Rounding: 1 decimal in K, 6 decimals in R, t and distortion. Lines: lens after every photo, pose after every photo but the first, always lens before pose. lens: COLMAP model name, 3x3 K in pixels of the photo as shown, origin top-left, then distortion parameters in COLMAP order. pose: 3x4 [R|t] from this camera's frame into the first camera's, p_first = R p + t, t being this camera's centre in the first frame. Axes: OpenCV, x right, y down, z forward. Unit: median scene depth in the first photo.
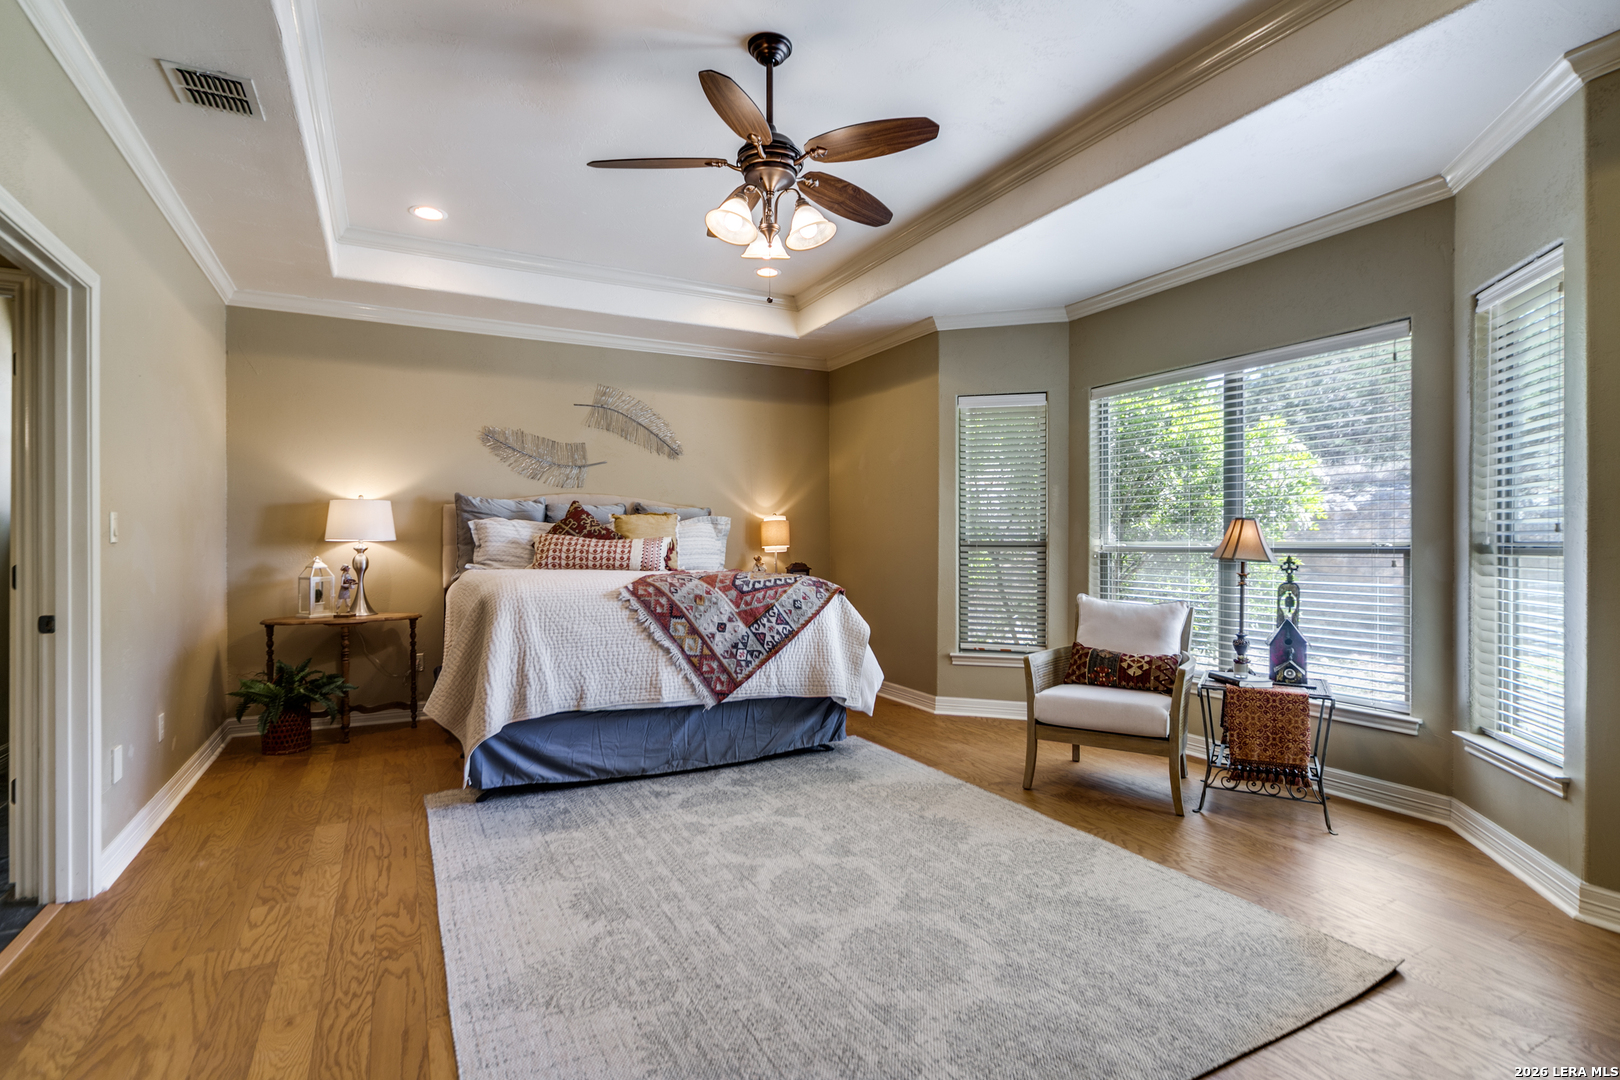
lens RADIAL K [[783.5, 0, 808.9], [0, 783.5, 548.1], [0, 0, 1]] dist [0.002479, 0.000189]
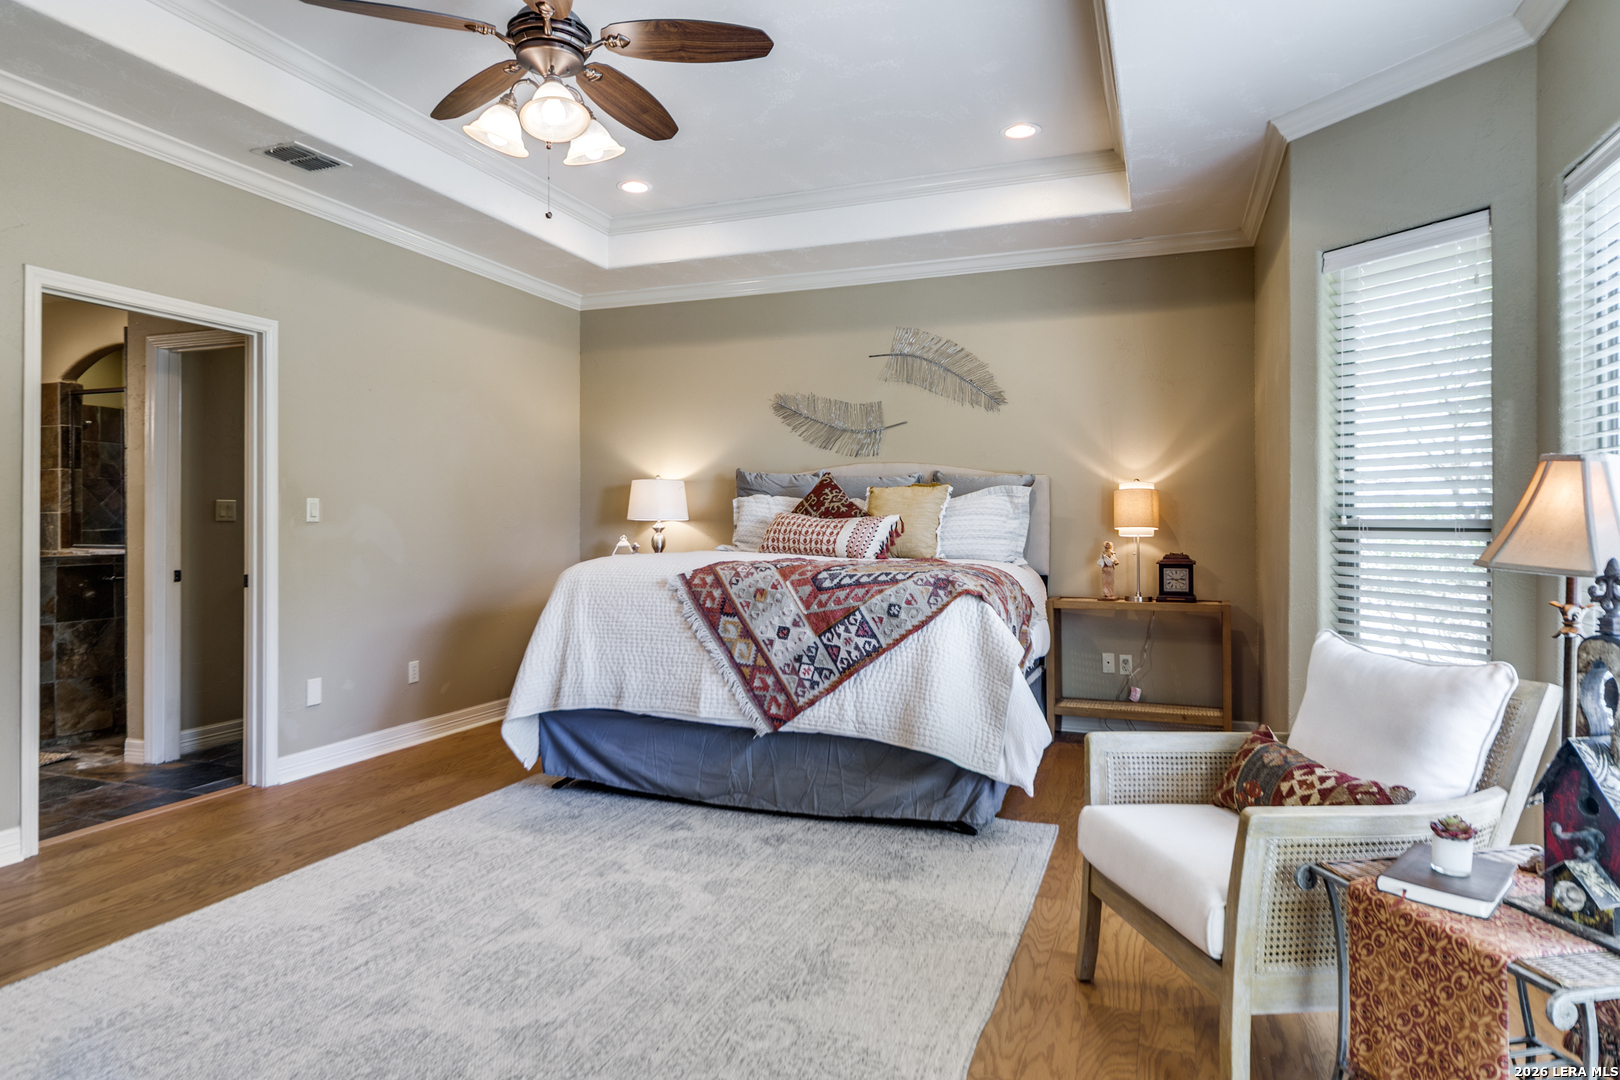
lens RADIAL K [[959.5, 0, 809.2], [0, 959.5, 526.1], [0, 0, 1]] dist [-0.004859, -0.001205]
pose [[0.664241, 0.003213, -0.747511, 0.604573], [-0.005505, 0.999985, -0.000593, -0.002424], [0.747498, 0.004509, 0.664249, 0.395947]]
